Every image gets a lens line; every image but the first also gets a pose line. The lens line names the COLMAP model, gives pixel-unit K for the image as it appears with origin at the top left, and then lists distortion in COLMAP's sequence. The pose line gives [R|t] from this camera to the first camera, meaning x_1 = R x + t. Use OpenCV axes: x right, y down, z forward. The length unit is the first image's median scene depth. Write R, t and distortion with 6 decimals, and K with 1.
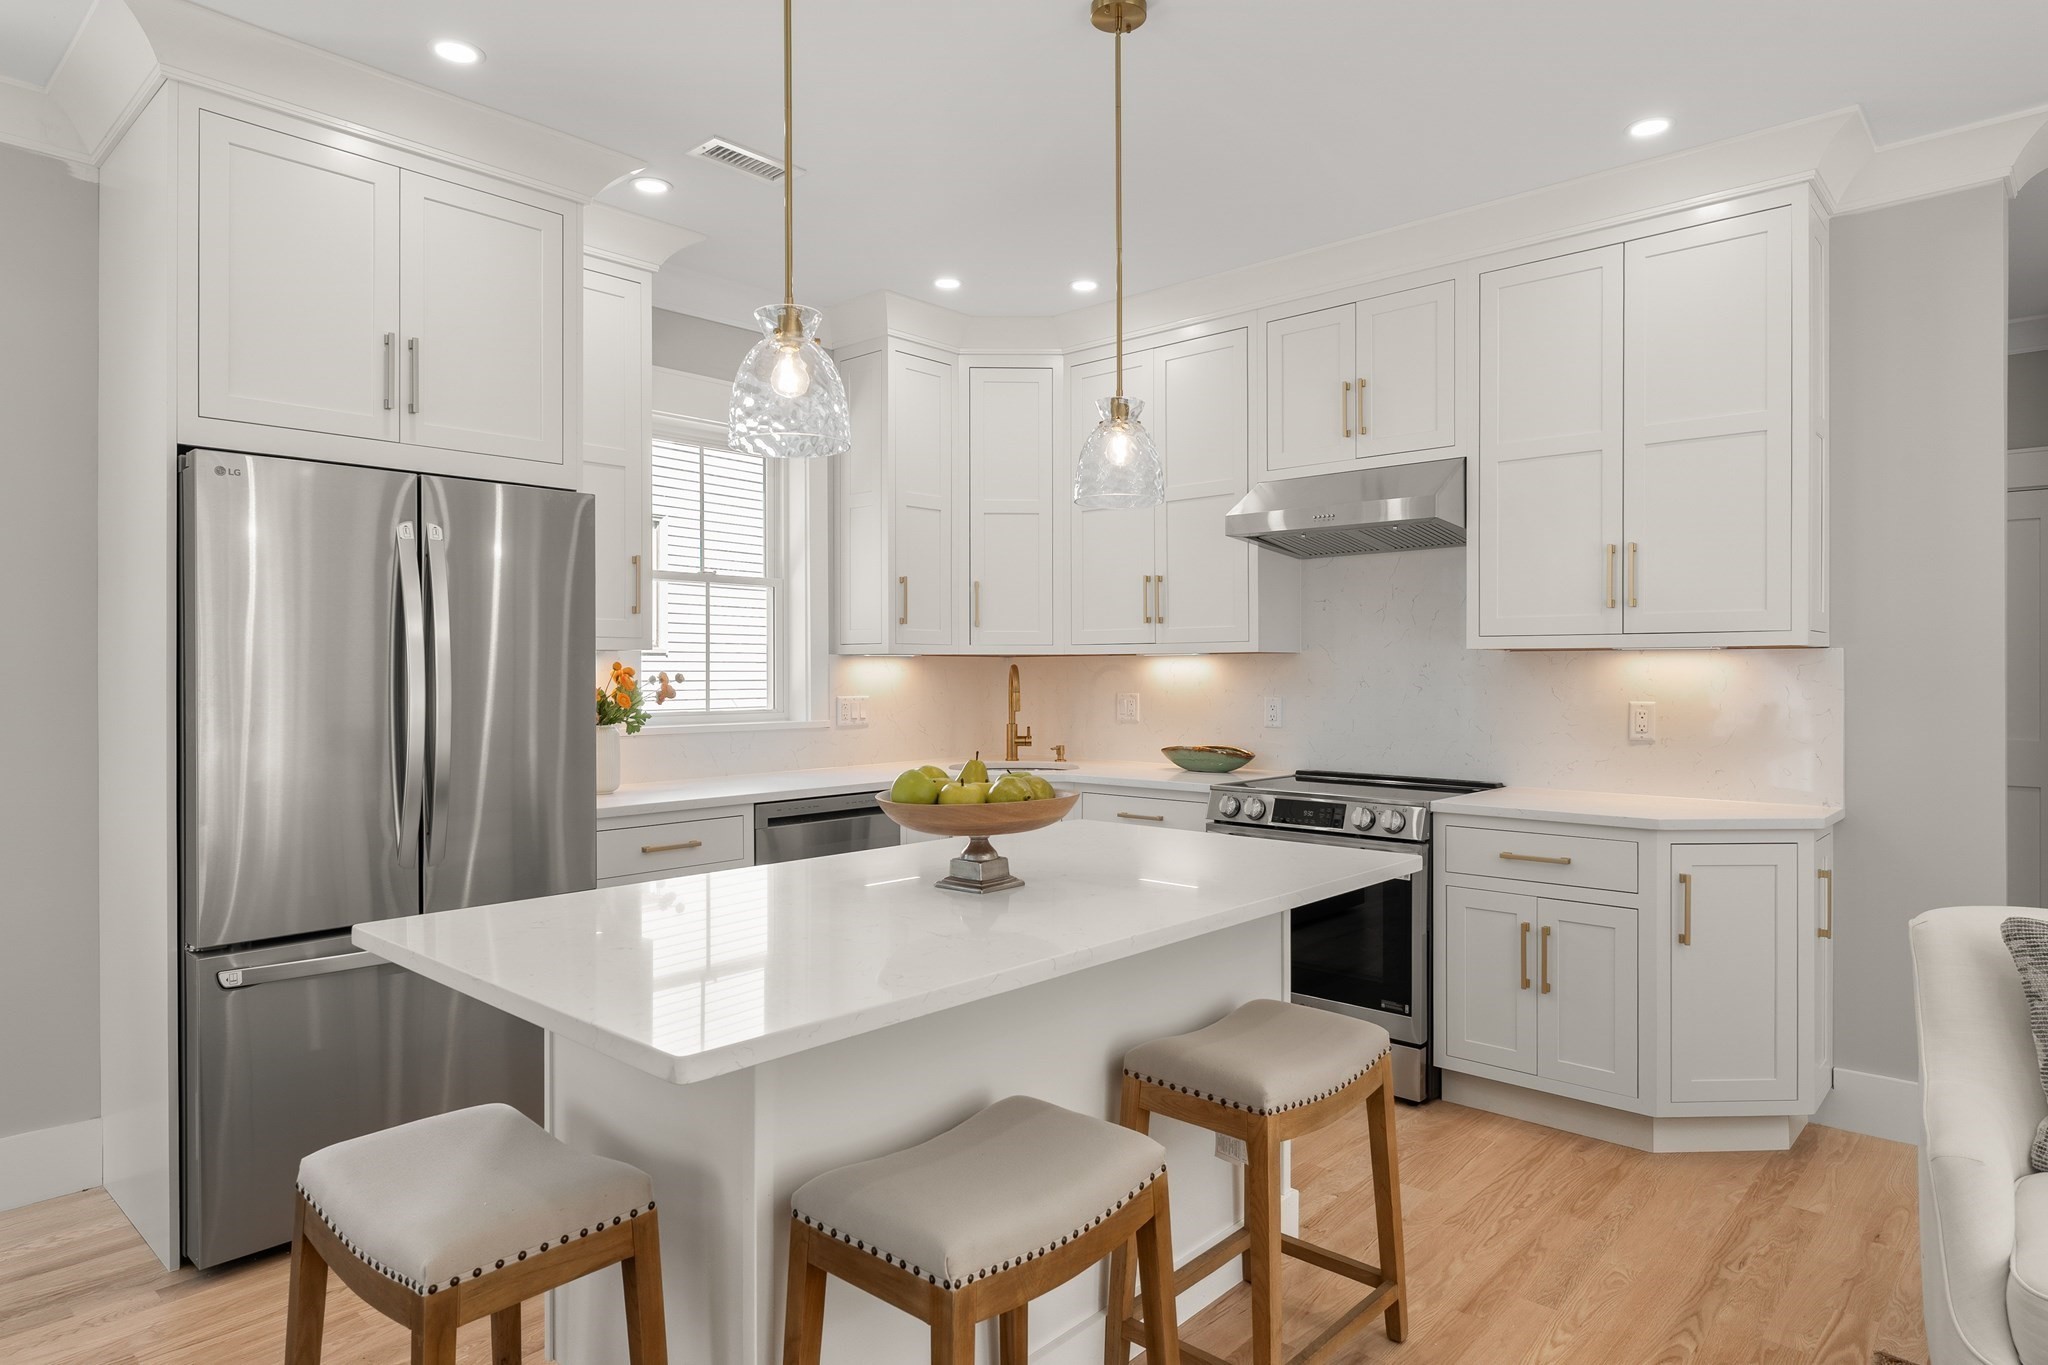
lens RADIAL K [[1182.1, 0, 1026.1], [0, 1182.1, 668.7], [0, 0, 1]] dist [-0.003966, -0.000008]
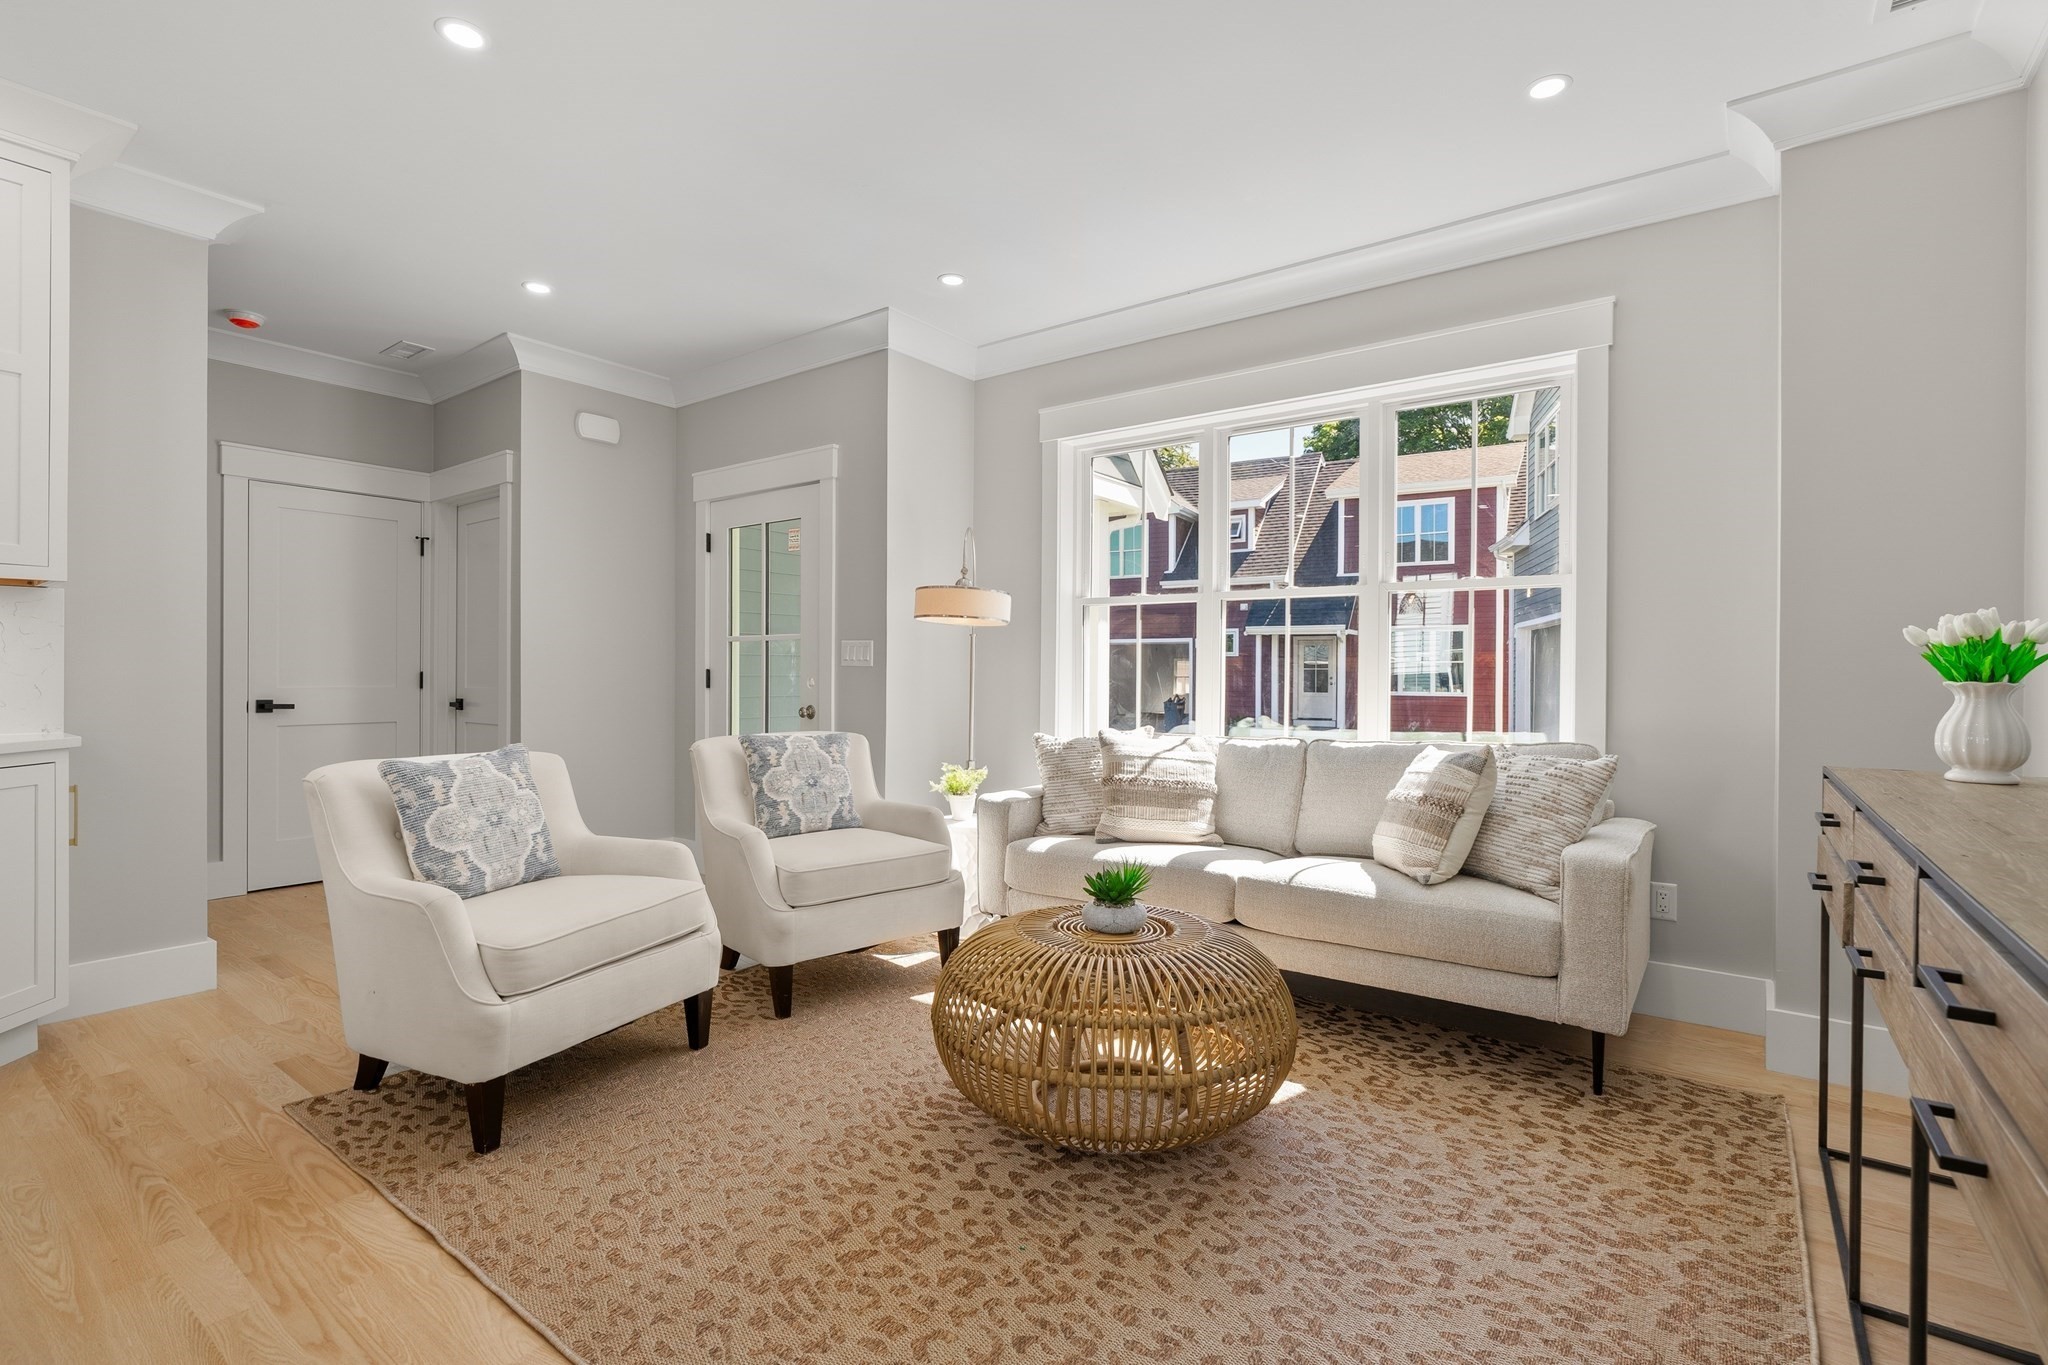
lens RADIAL K [[943.7, 0, 1028.3], [0, 943.7, 674.7], [0, 0, 1]] dist [-0.004182, 0.000914]
pose [[-0.097656, -0.001182, 0.995220, -0.265213], [-0.006157, 0.999981, 0.000584, 0.054142], [-0.995201, -0.006071, -0.097661, 0.169451]]
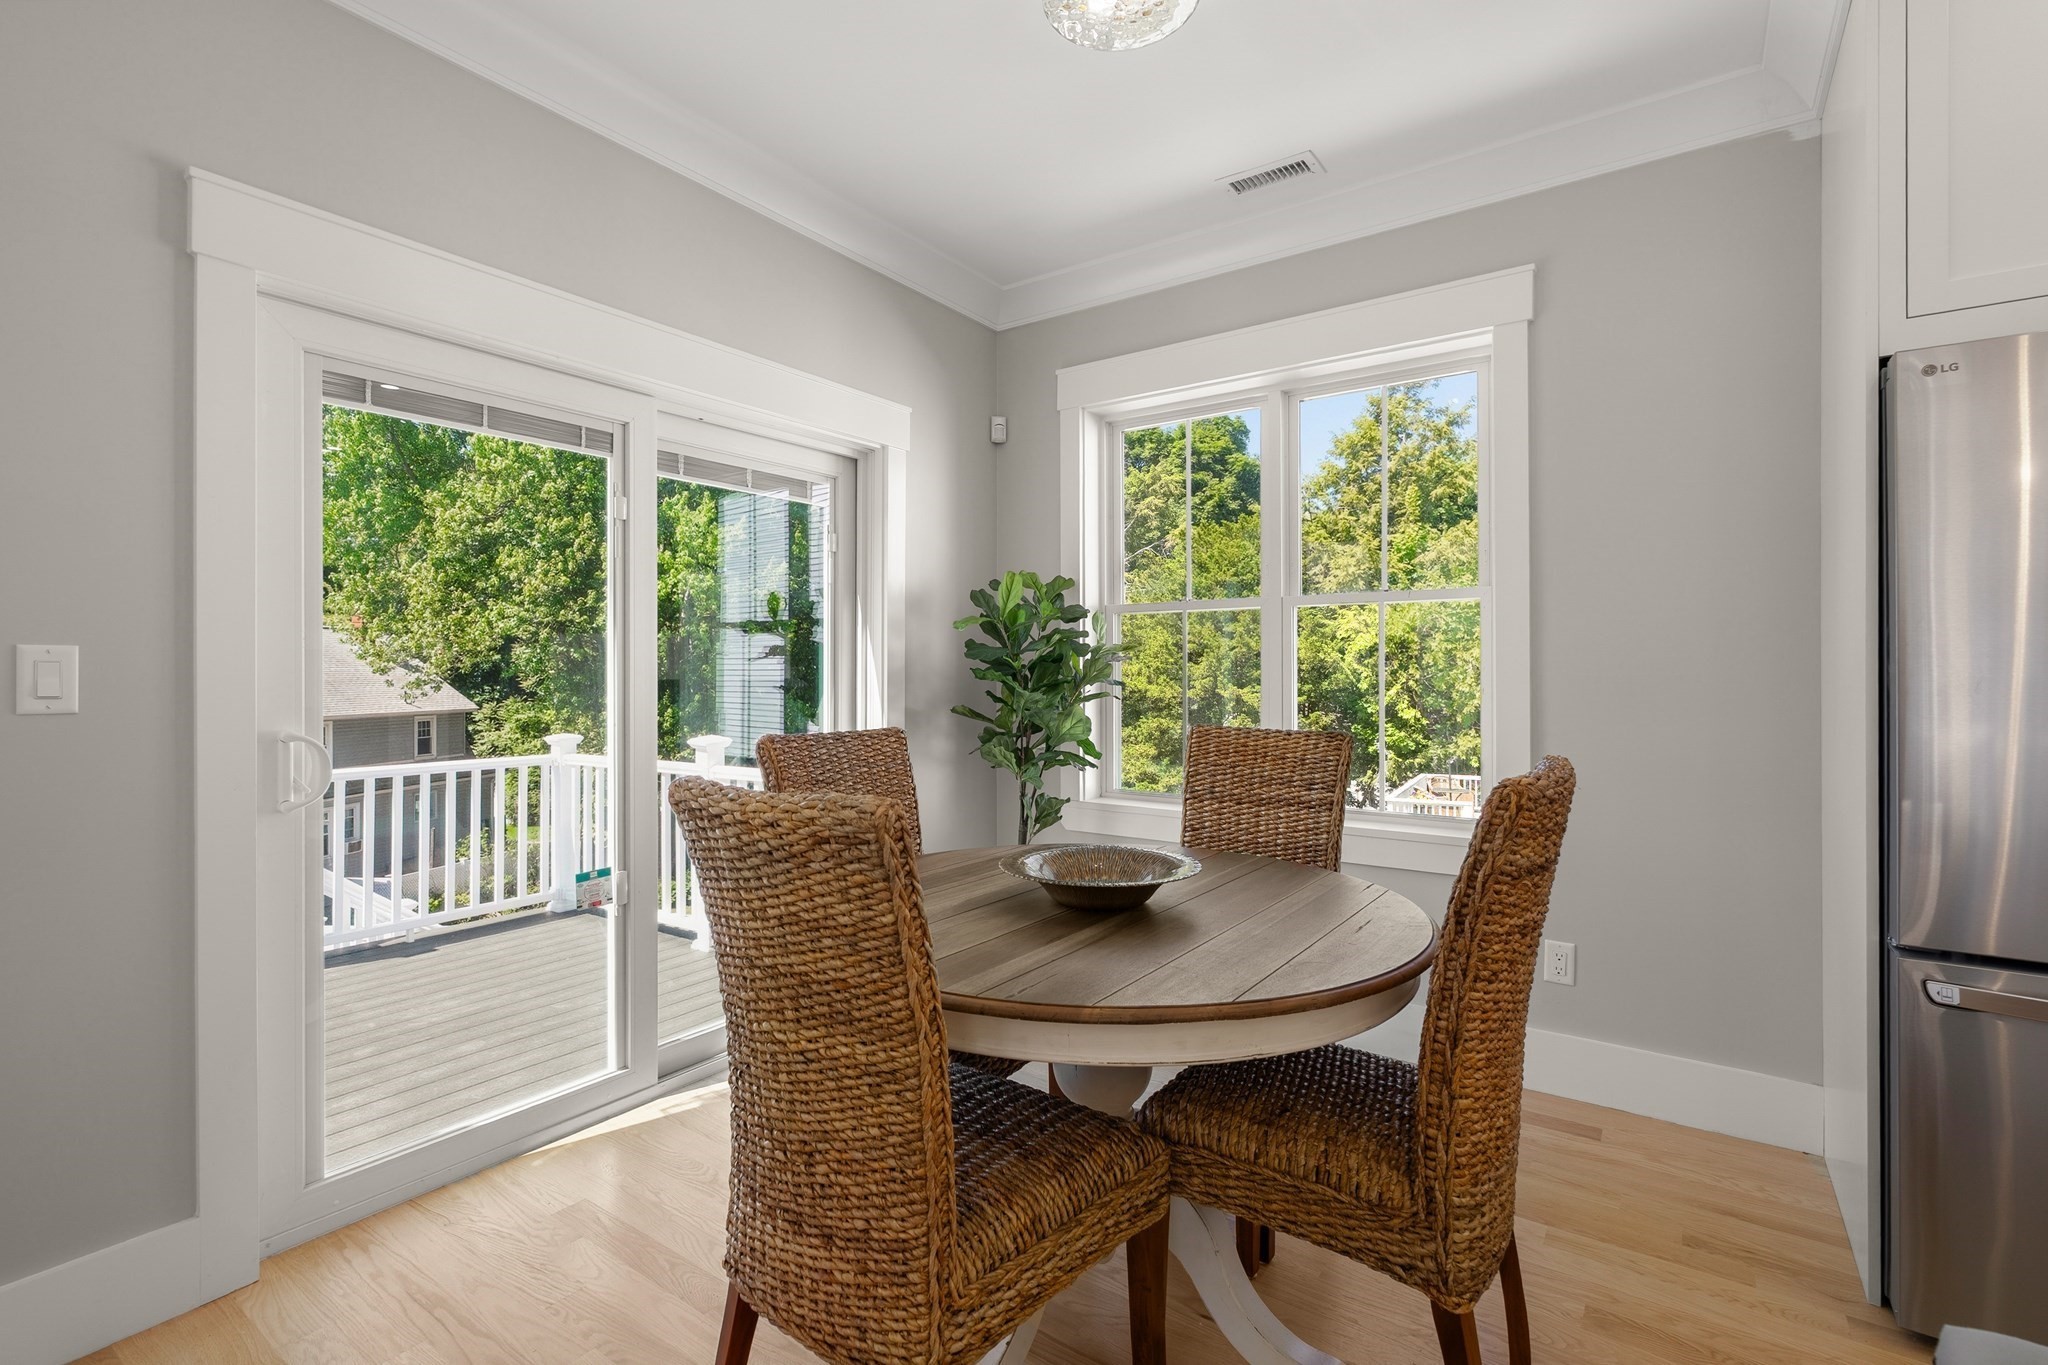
lens RADIAL K [[933.1, 0, 1029.8], [0, 933.1, 671.8], [0, 0, 1]] dist [-0.004269, -0.000059]
pose [[0.121683, -0.000012, -0.992569, -0.084929], [0.001368, 0.999999, 0.000156, 0.030092], [0.992568, -0.001376, 0.121683, 0.215321]]
